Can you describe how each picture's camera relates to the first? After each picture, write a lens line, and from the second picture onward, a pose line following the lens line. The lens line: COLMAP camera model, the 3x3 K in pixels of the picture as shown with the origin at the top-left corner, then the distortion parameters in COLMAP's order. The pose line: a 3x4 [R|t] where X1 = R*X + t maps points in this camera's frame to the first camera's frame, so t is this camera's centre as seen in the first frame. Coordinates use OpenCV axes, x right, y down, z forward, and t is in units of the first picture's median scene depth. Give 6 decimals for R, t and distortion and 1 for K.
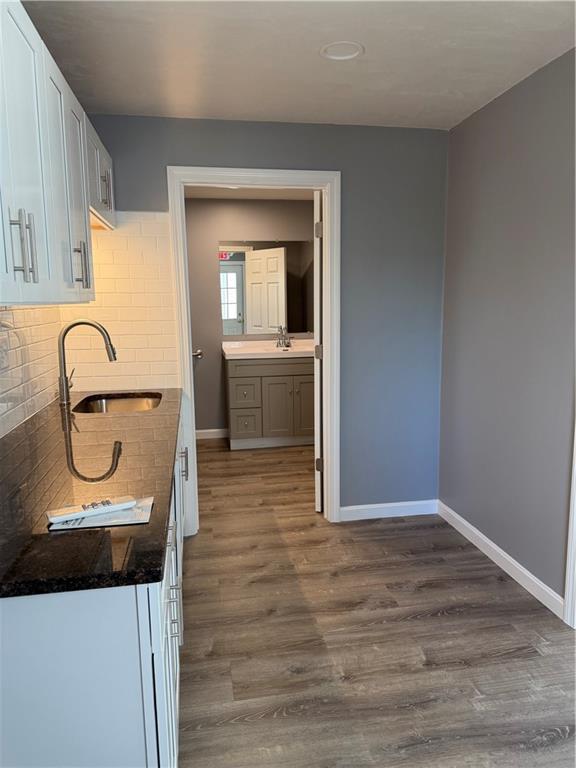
lens RADIAL K [[545.8, 0, 290.0], [0, 545.8, 383.6], [0, 0, 1]] dist [0.029315, -0.034055]
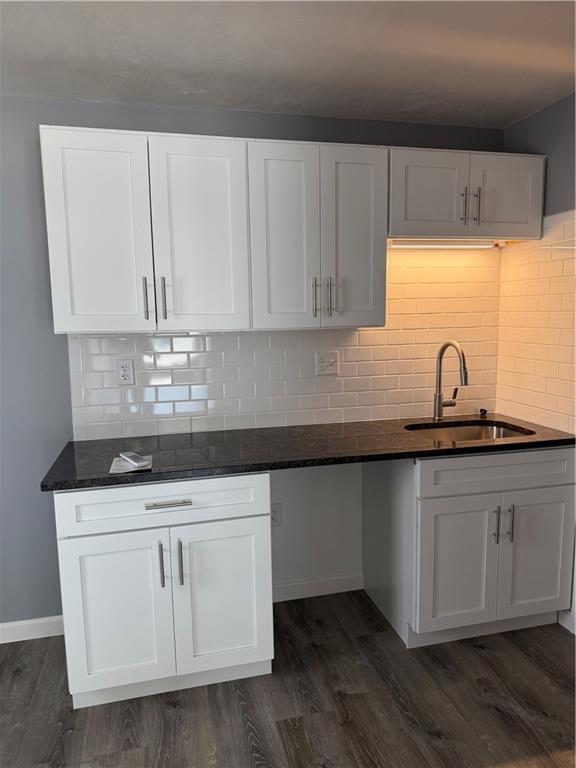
lens RADIAL K [[545.8, 0, 289.2], [0, 545.8, 387.2], [0, 0, 1]] dist [0.029315, -0.034055]
pose [[0.068096, 0.134916, -0.988514, 0.624751], [-0.142695, 0.981945, 0.124190, -0.118377], [0.987421, 0.132599, 0.086118, 0.656264]]
